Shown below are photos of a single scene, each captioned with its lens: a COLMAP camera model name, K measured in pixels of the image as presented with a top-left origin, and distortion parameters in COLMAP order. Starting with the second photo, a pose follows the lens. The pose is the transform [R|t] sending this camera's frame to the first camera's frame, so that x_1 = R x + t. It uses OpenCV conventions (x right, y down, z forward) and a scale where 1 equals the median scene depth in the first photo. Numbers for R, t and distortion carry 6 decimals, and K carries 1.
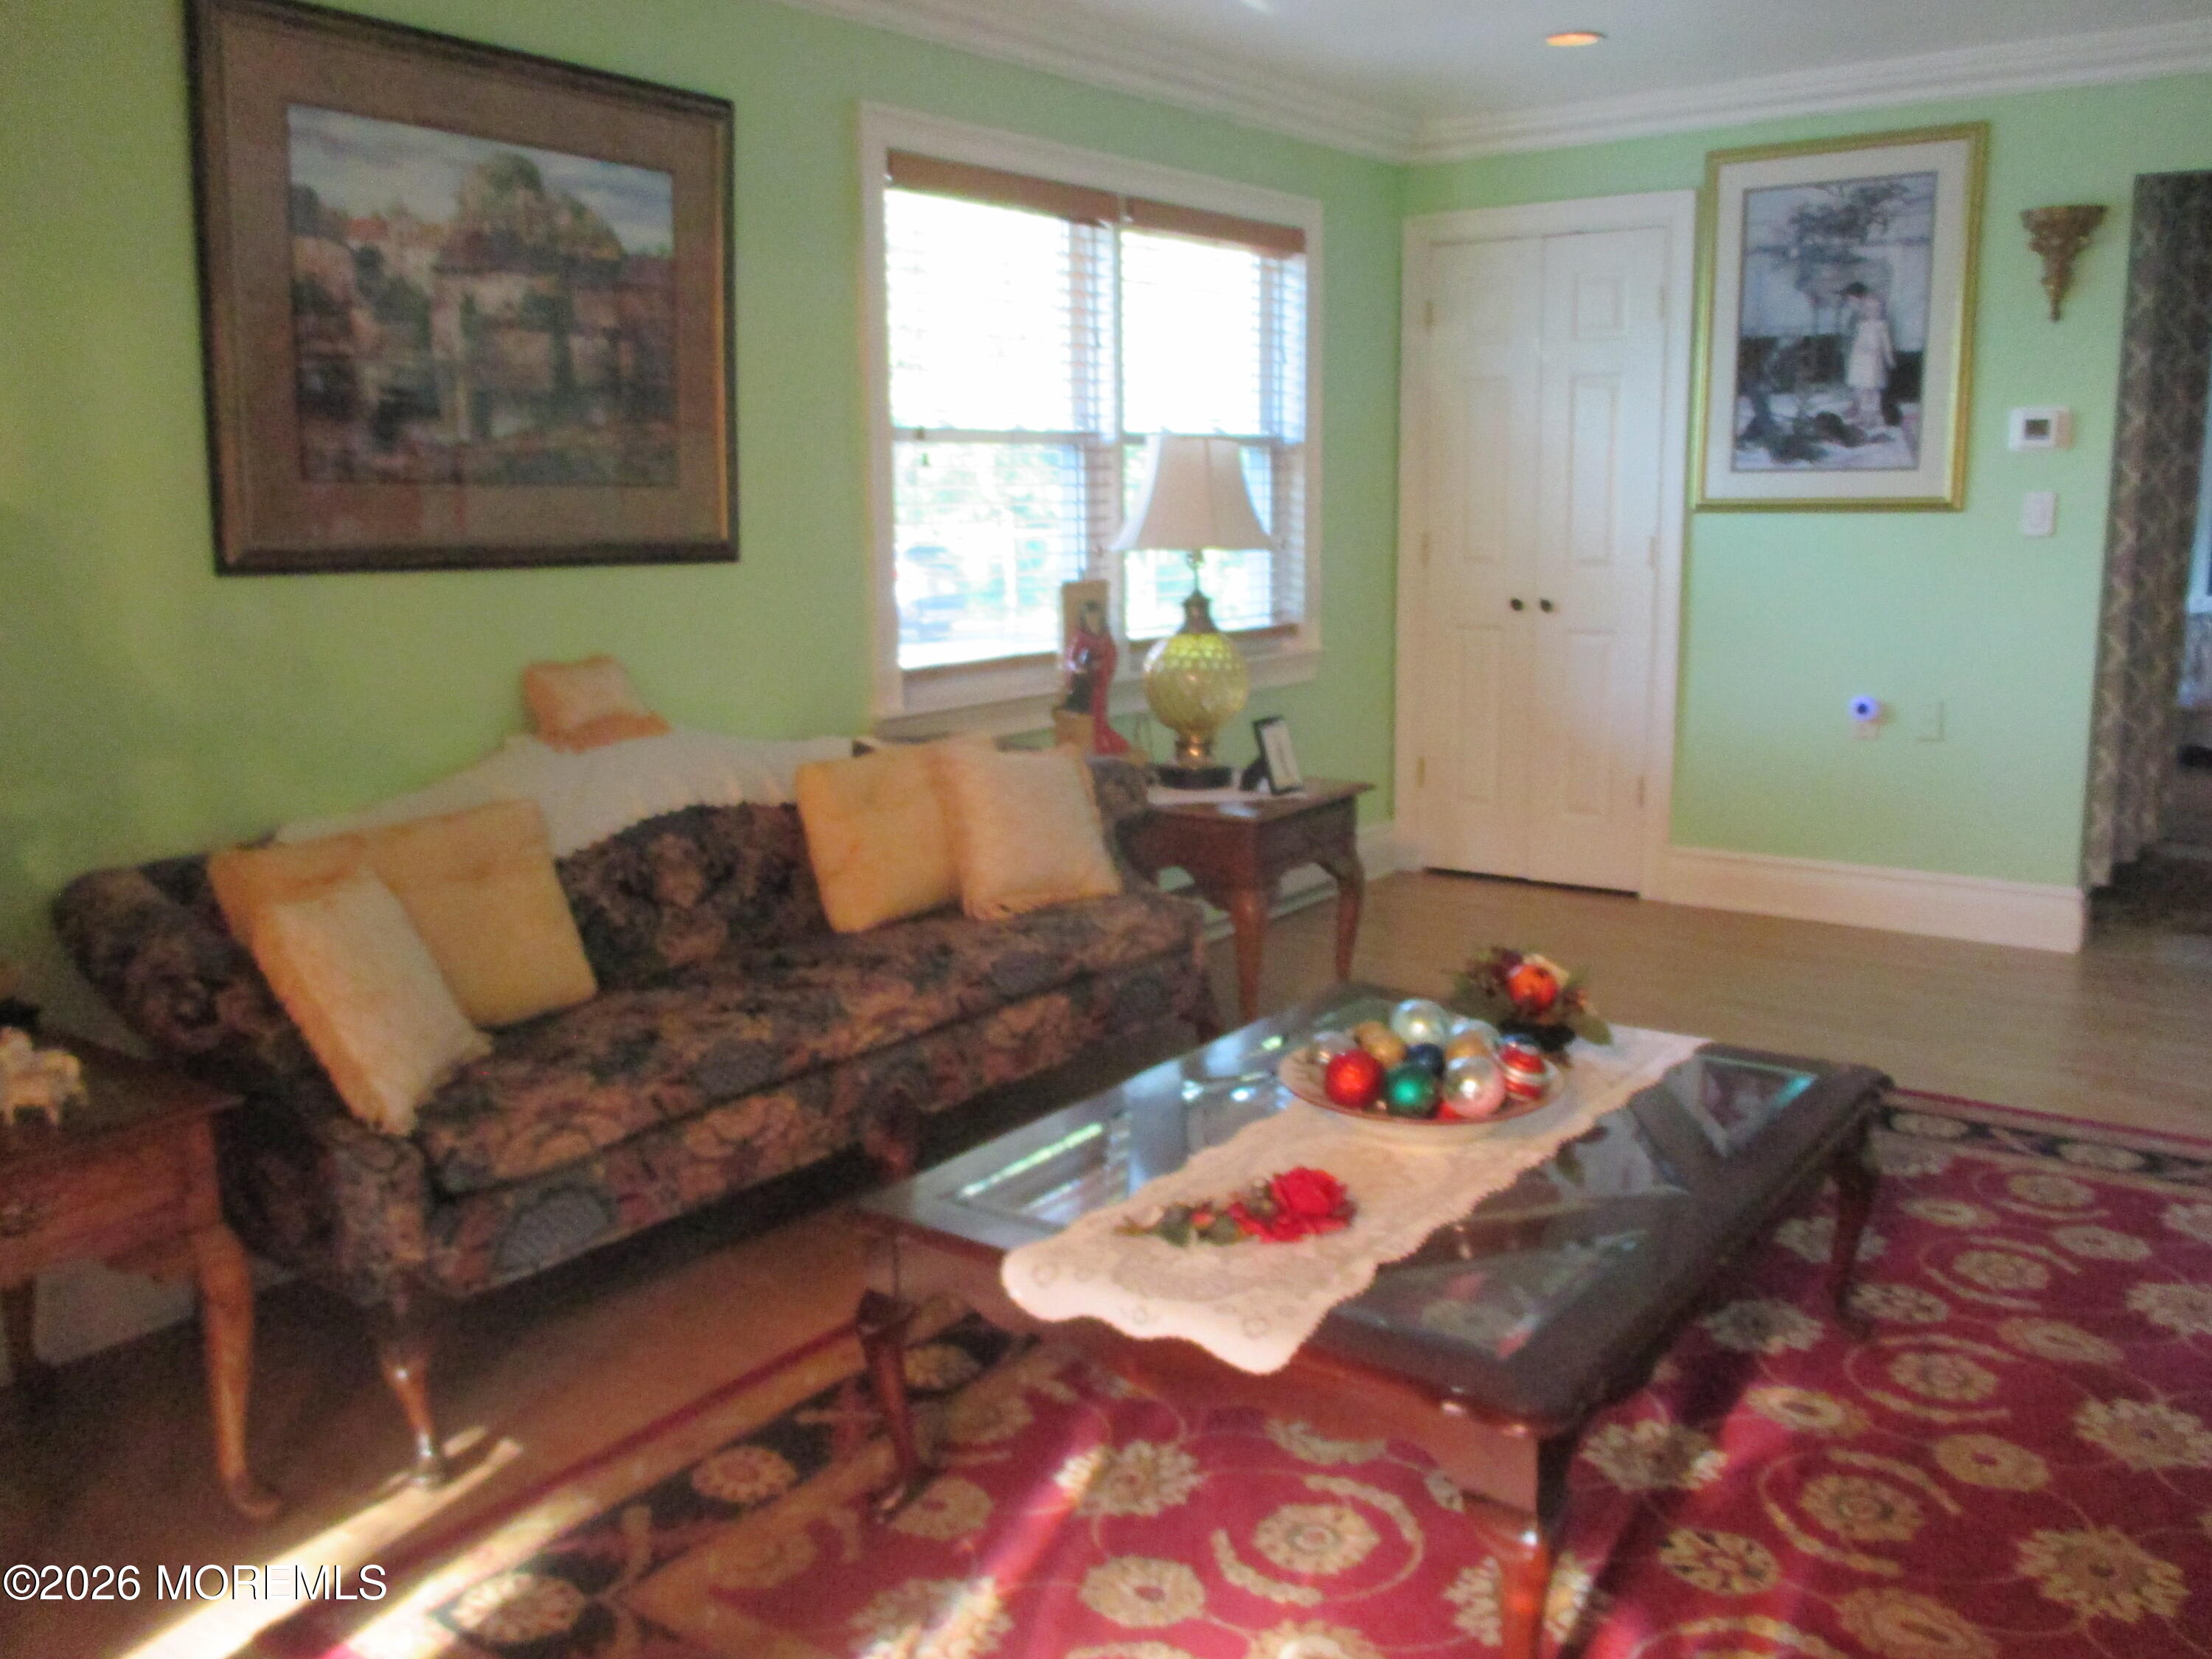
lens RADIAL K [[1838.1, 0, 1092.3], [0, 1838.1, 822.5], [0, 0, 1]] dist [-0.044127, 0.023701]
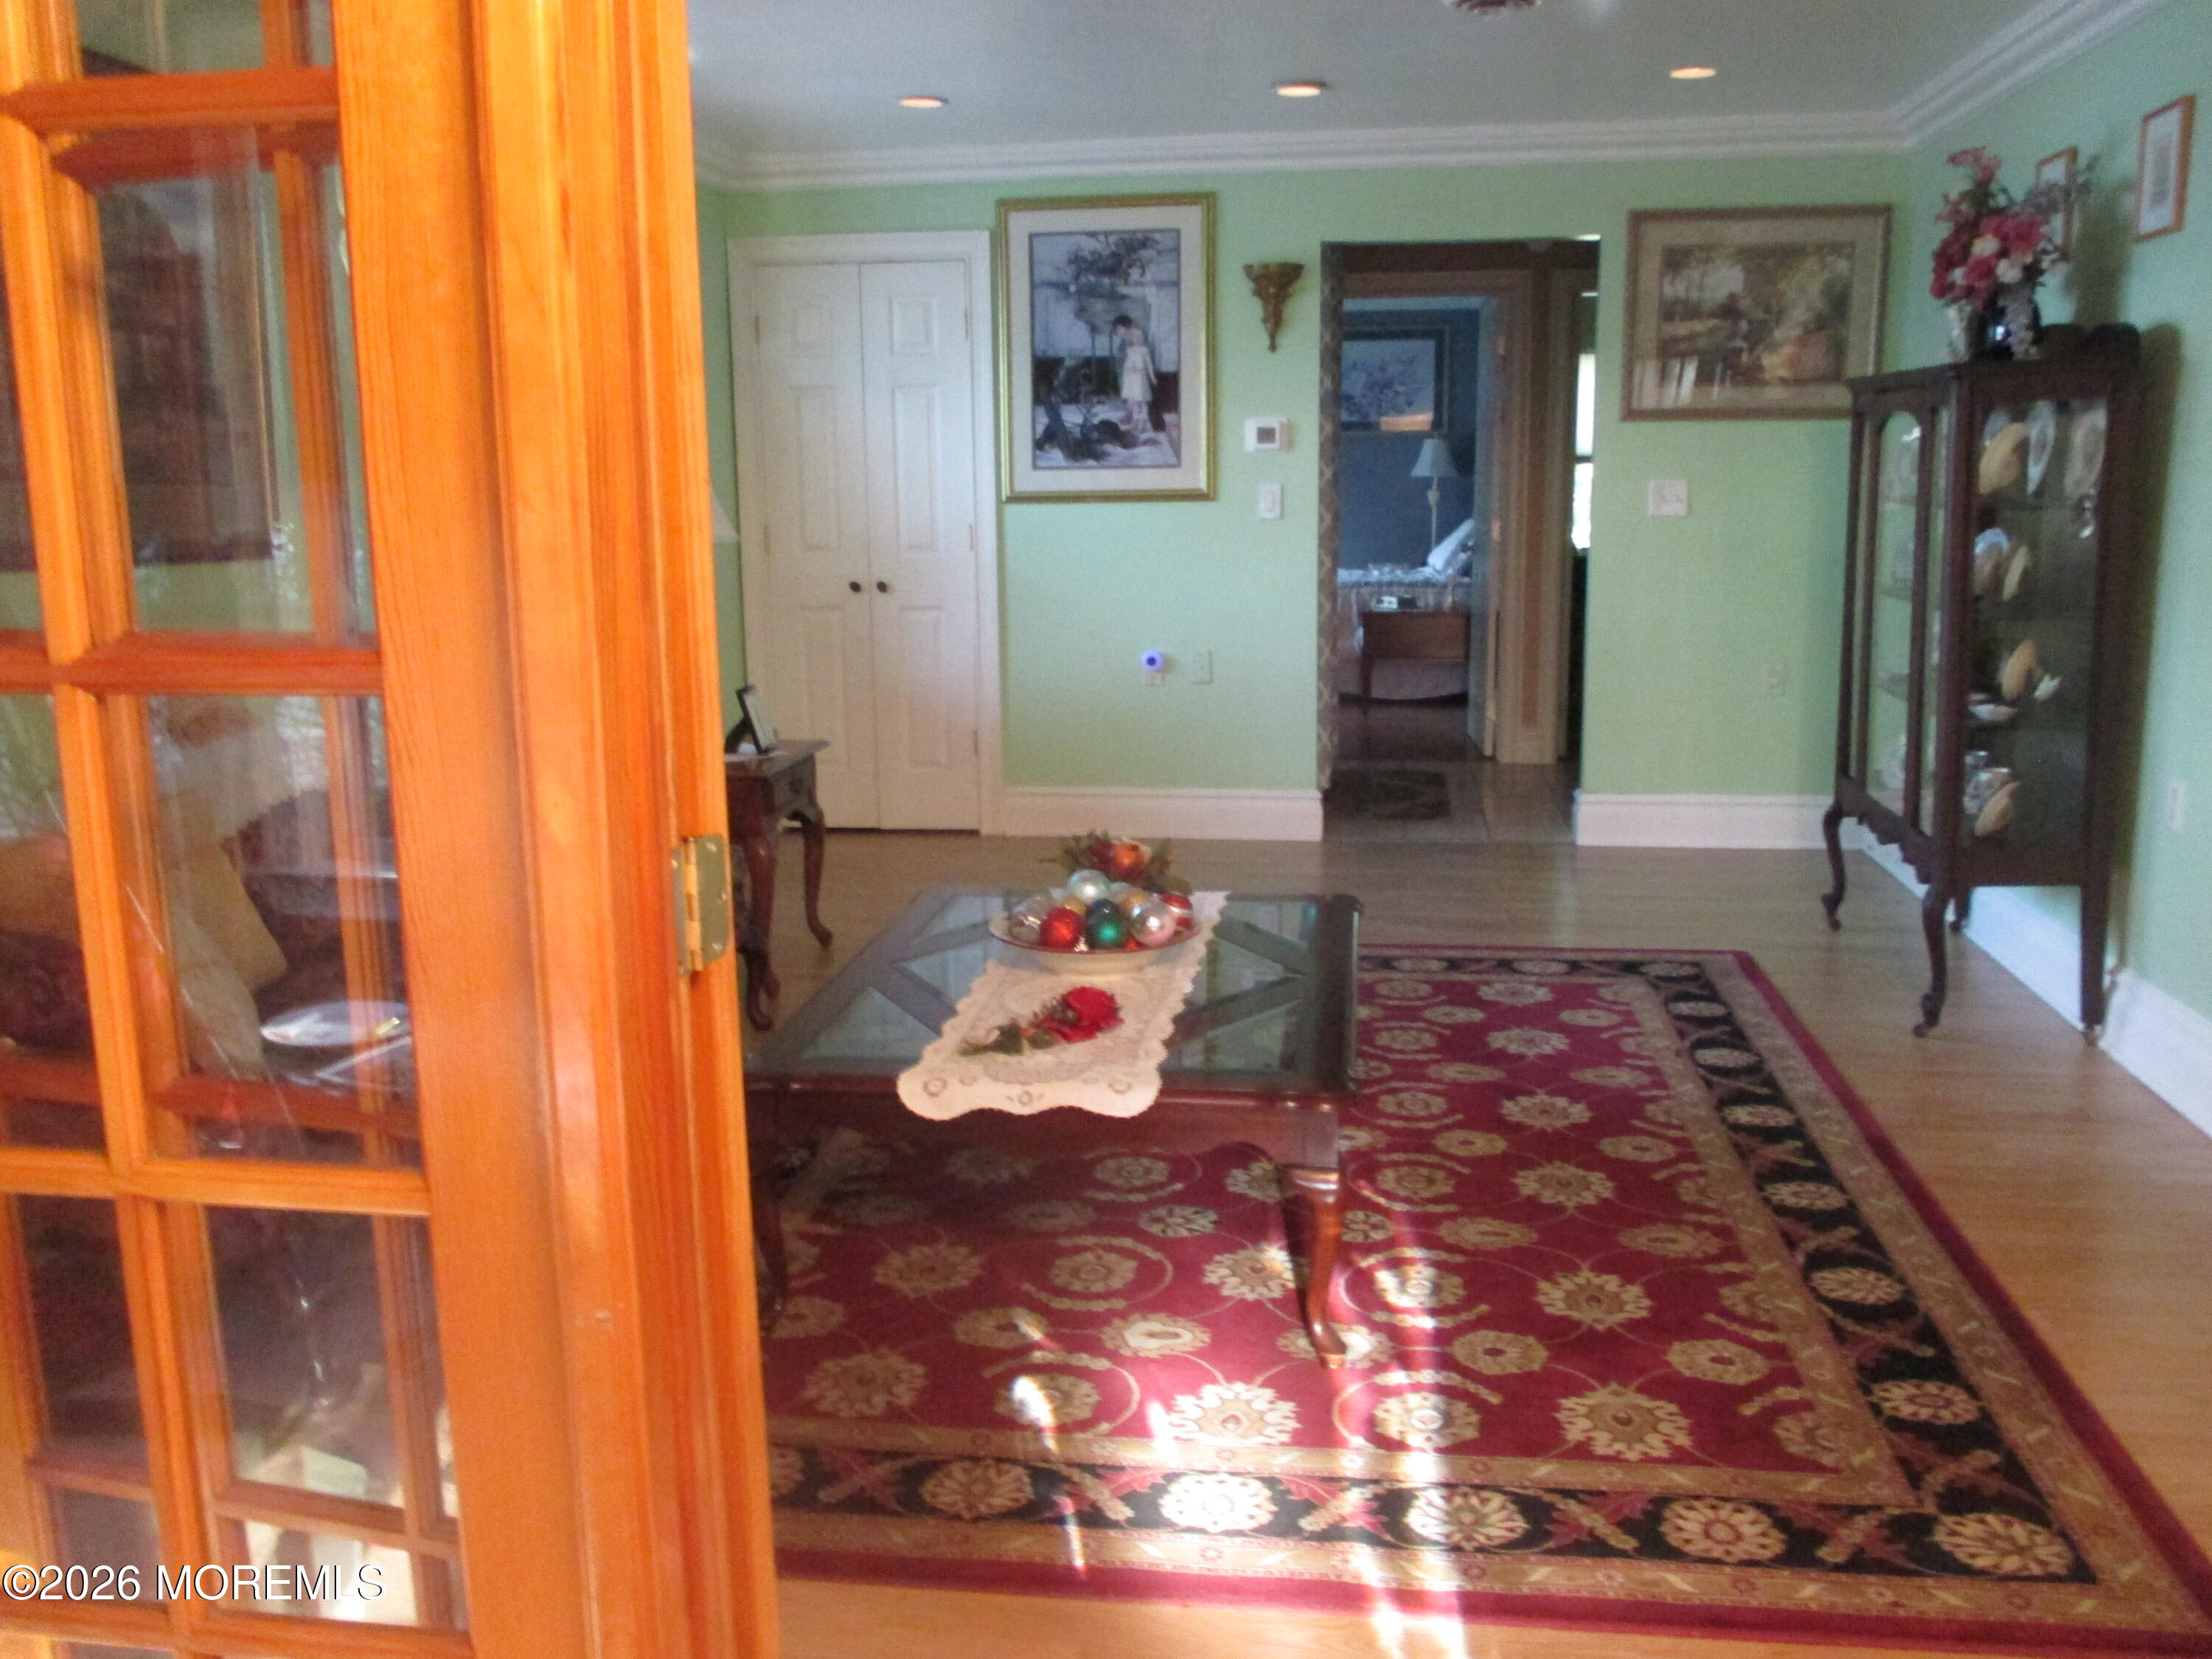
lens RADIAL K [[1838.1, 0, 1110.2], [0, 1838.1, 825.1], [0, 0, 1]] dist [-0.044127, 0.023701]
pose [[0.877439, -0.088319, 0.471488, -0.313390], [0.087796, 0.995869, 0.023158, 0.026790], [-0.471585, 0.021075, 0.881569, -0.124561]]
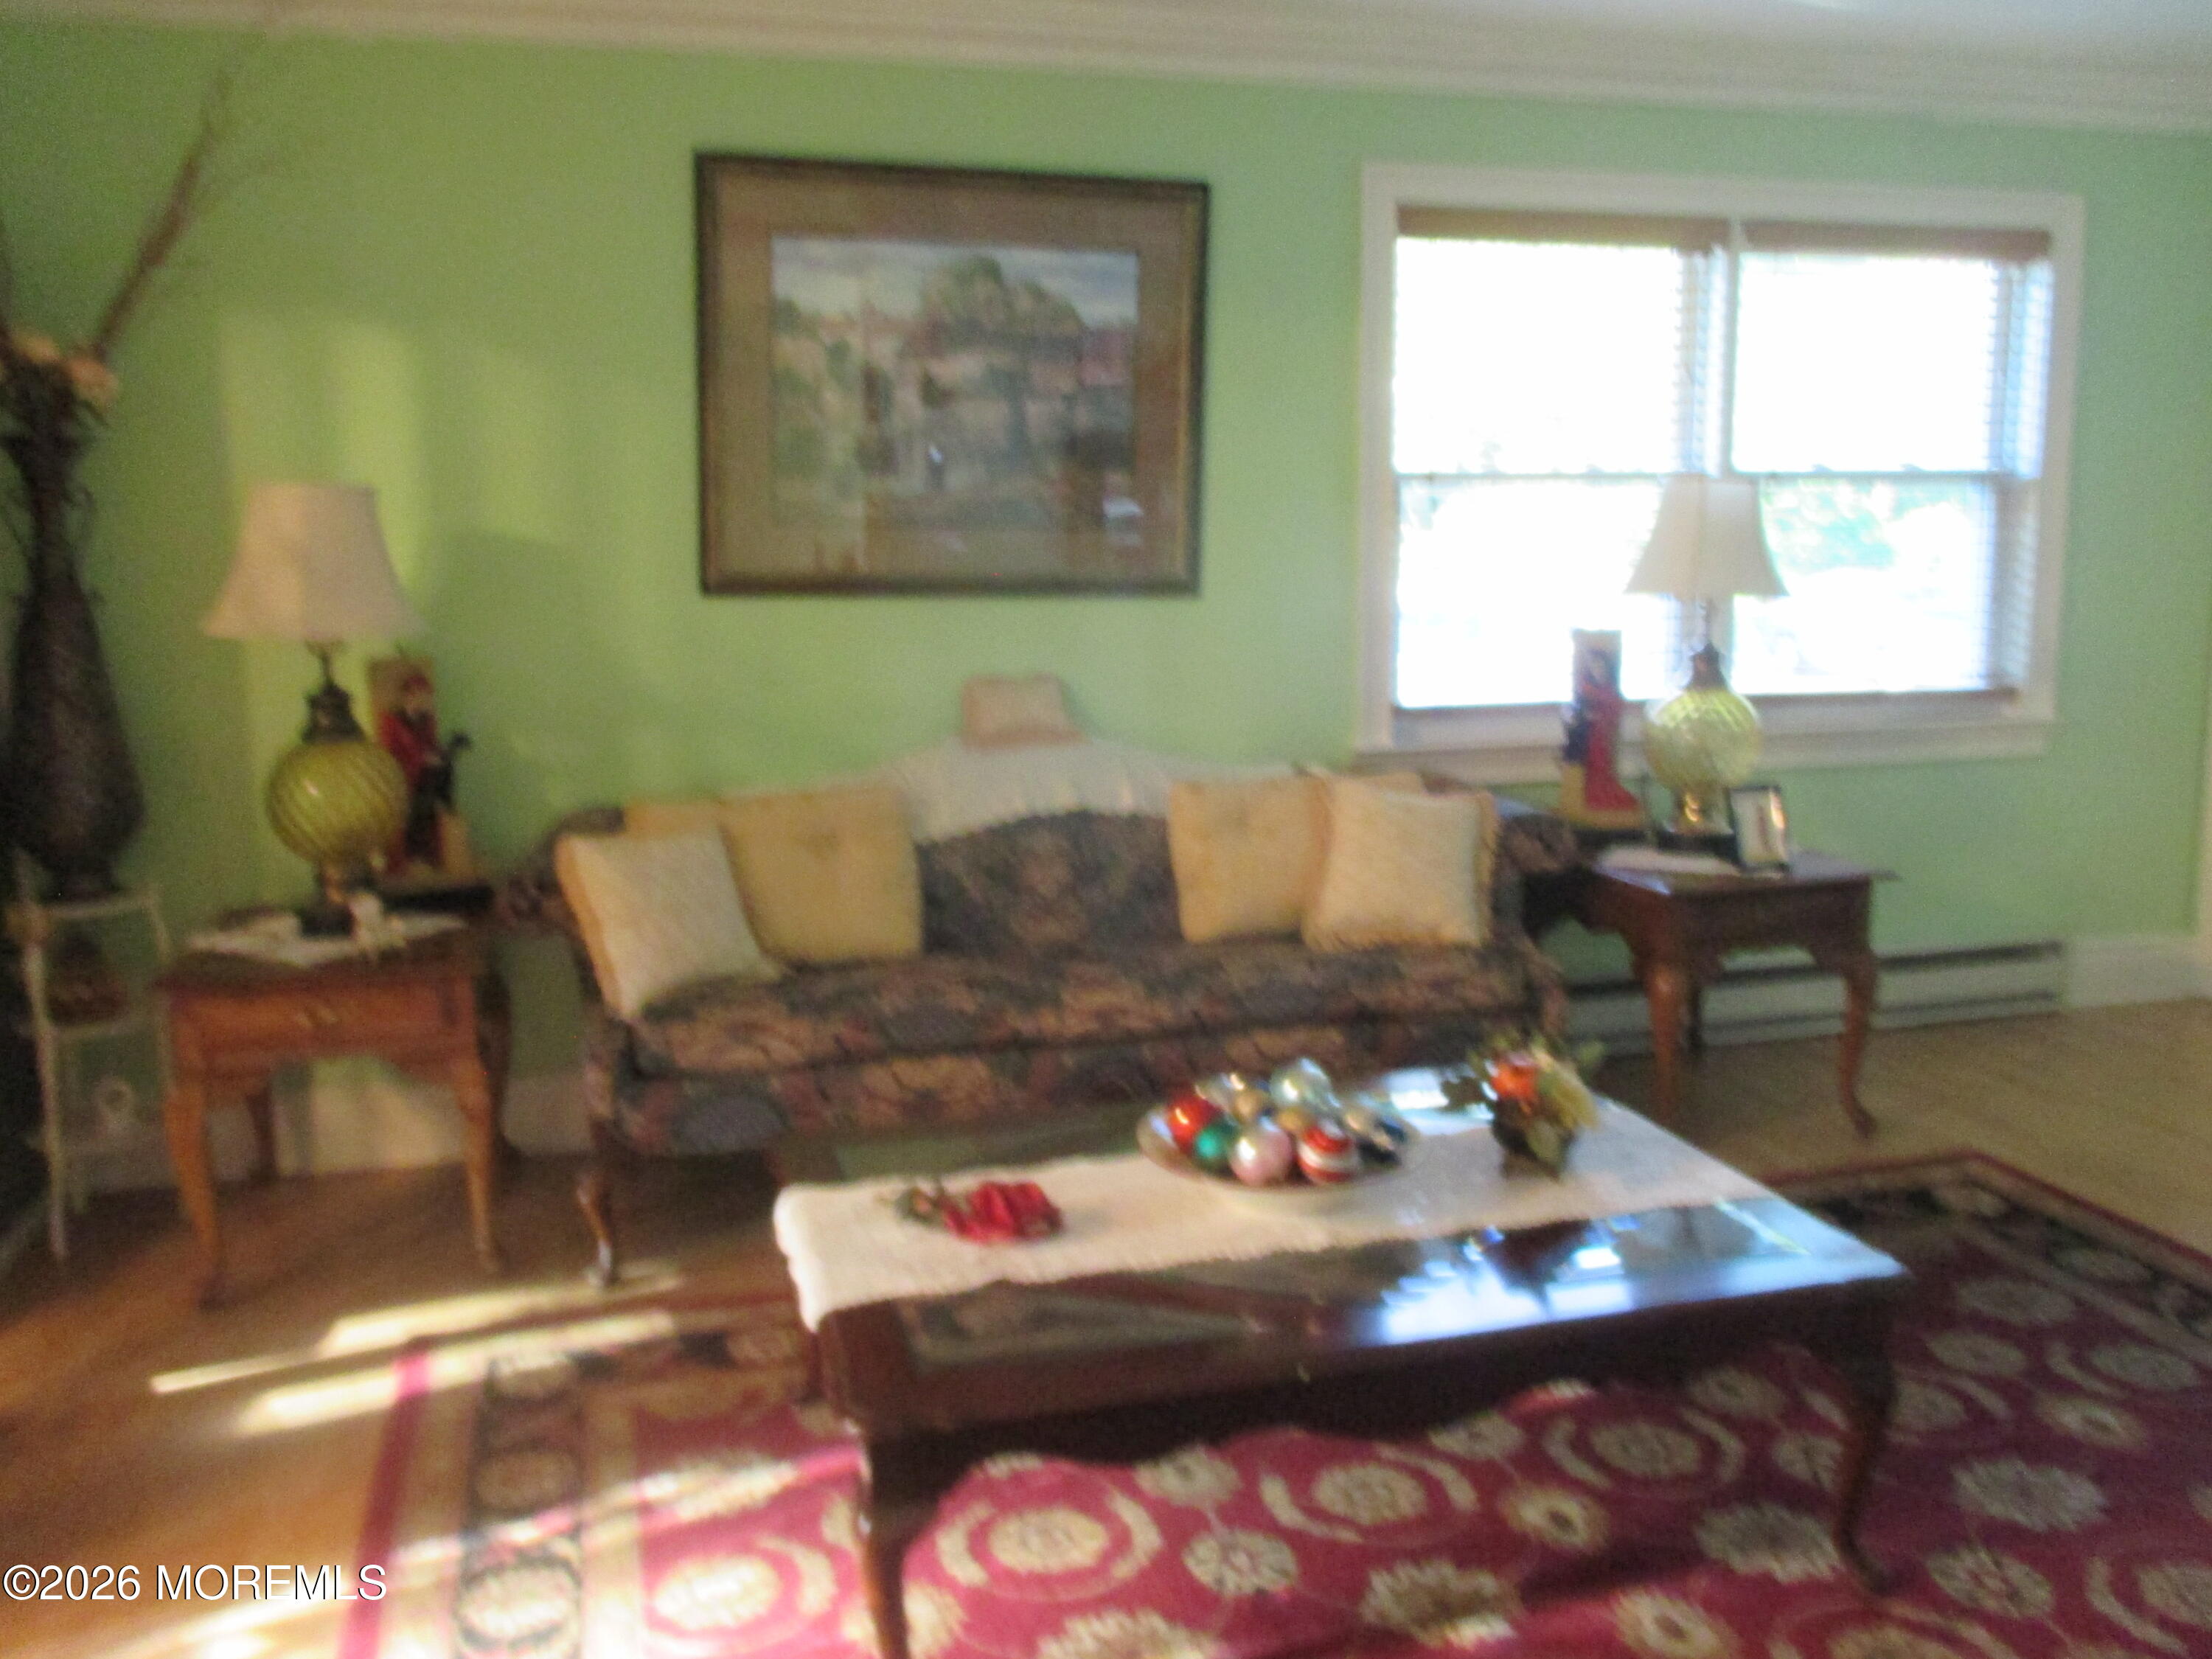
lens RADIAL K [[1838.1, 0, 1115.7], [0, 1838.1, 810.3], [0, 0, 1]] dist [-0.044127, 0.023701]
pose [[0.787593, 0.101854, -0.607719, 0.506130], [-0.111775, 0.993498, 0.021652, -0.036708], [0.605973, 0.050875, 0.793857, 0.110667]]
